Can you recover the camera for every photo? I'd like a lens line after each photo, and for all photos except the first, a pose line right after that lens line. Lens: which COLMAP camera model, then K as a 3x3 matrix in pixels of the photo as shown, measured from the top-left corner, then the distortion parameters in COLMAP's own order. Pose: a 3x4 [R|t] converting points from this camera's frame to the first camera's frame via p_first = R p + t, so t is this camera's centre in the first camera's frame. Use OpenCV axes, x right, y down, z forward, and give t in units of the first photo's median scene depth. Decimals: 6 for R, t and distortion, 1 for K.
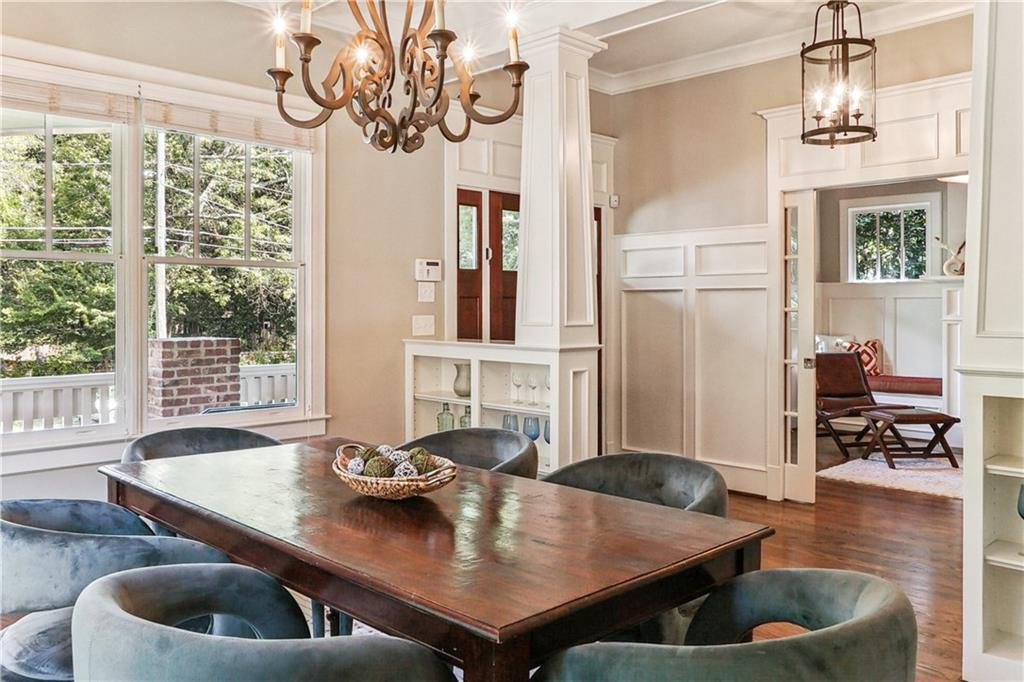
lens RADIAL K [[804.1, 0, 516.3], [0, 804.1, 332.6], [0, 0, 1]] dist [-0.001613, -0.002631]
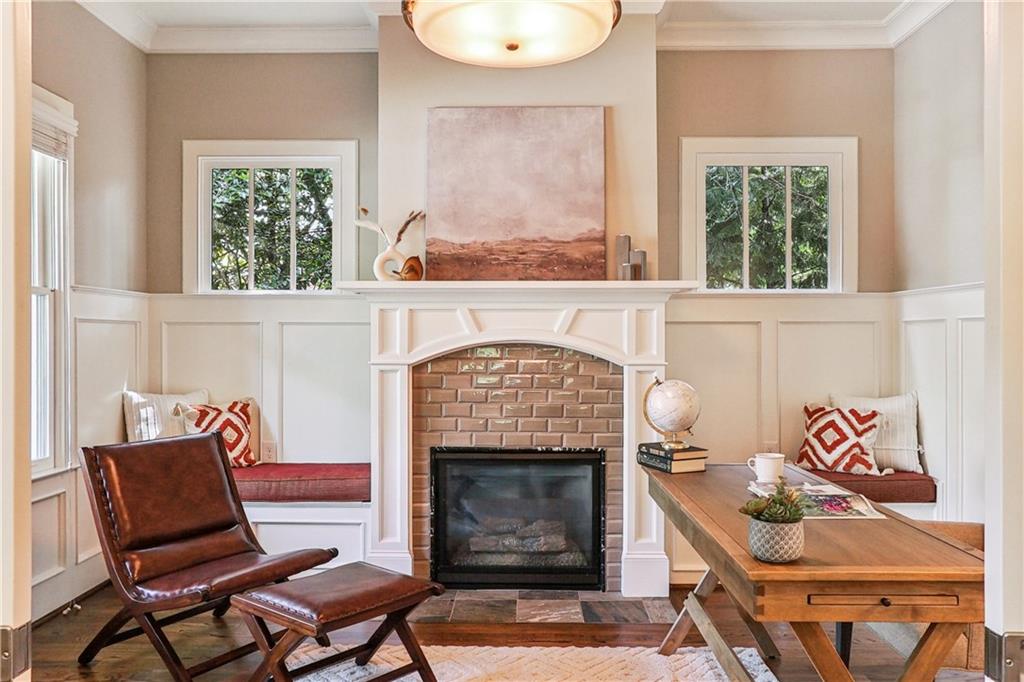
lens RADIAL K [[804.1, 0, 515.7], [0, 804.1, 340.2], [0, 0, 1]] dist [-0.001613, -0.002631]
pose [[0.719071, 0.003572, 0.694928, 0.200948], [0.017539, 0.999575, -0.023286, -0.015320], [-0.694715, 0.028933, 0.718703, 0.485671]]
